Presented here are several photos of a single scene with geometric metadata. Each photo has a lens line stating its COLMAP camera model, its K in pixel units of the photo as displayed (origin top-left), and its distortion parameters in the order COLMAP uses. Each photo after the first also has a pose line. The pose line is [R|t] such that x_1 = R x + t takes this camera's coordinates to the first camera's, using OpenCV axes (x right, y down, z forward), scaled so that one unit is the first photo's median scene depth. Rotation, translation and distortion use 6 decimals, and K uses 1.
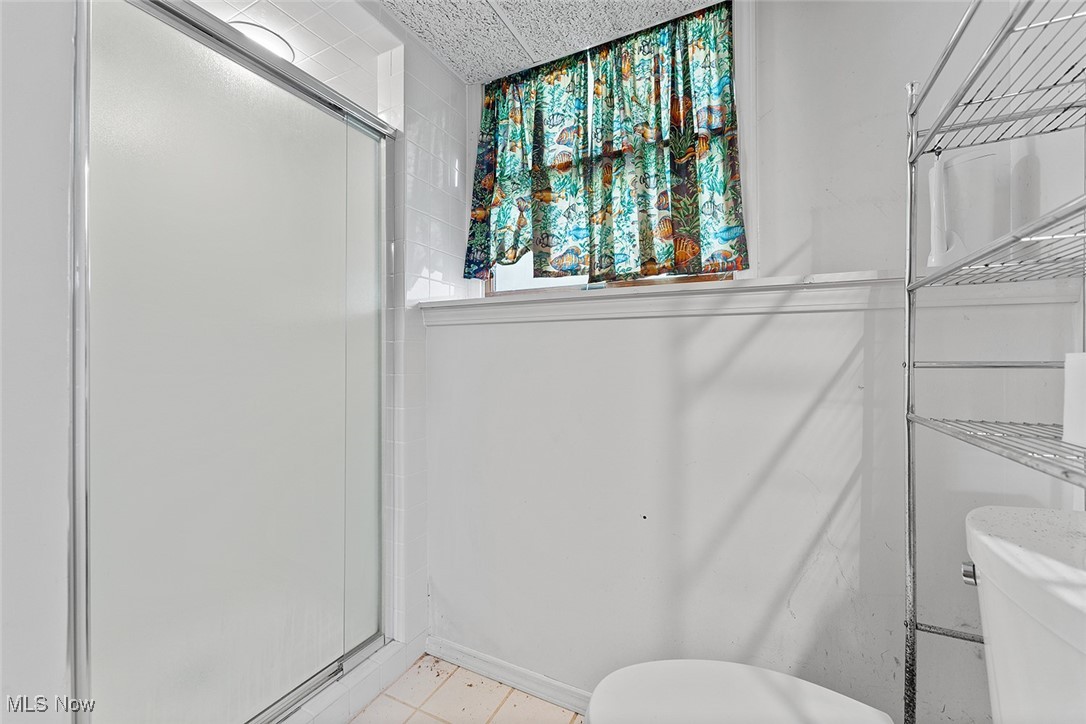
lens RADIAL K [[436.0, 0, 538.6], [0, 436.0, 356.4], [0, 0, 1]] dist [0.001376, -0.000315]
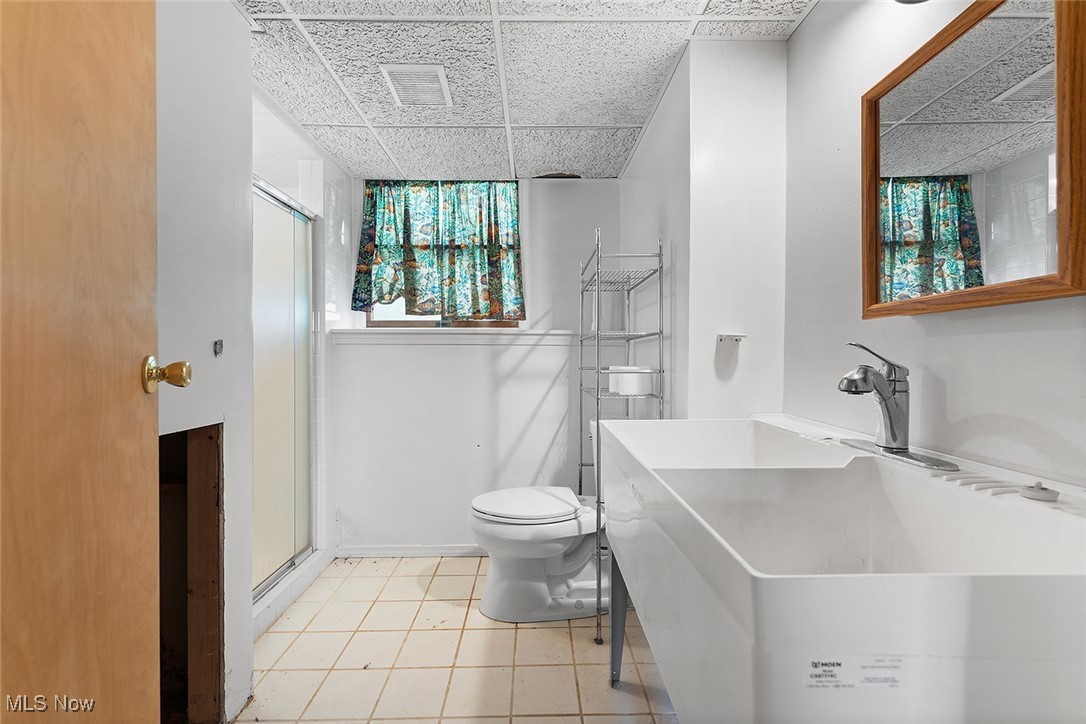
lens RADIAL K [[436.0, 0, 541.3], [0, 436.0, 358.9], [0, 0, 1]] dist [0.001376, -0.000315]
pose [[0.878456, -0.002850, 0.477816, -0.357740], [-0.002618, 0.999939, 0.010777, -0.037127], [-0.477817, -0.010718, 0.878394, -0.689096]]
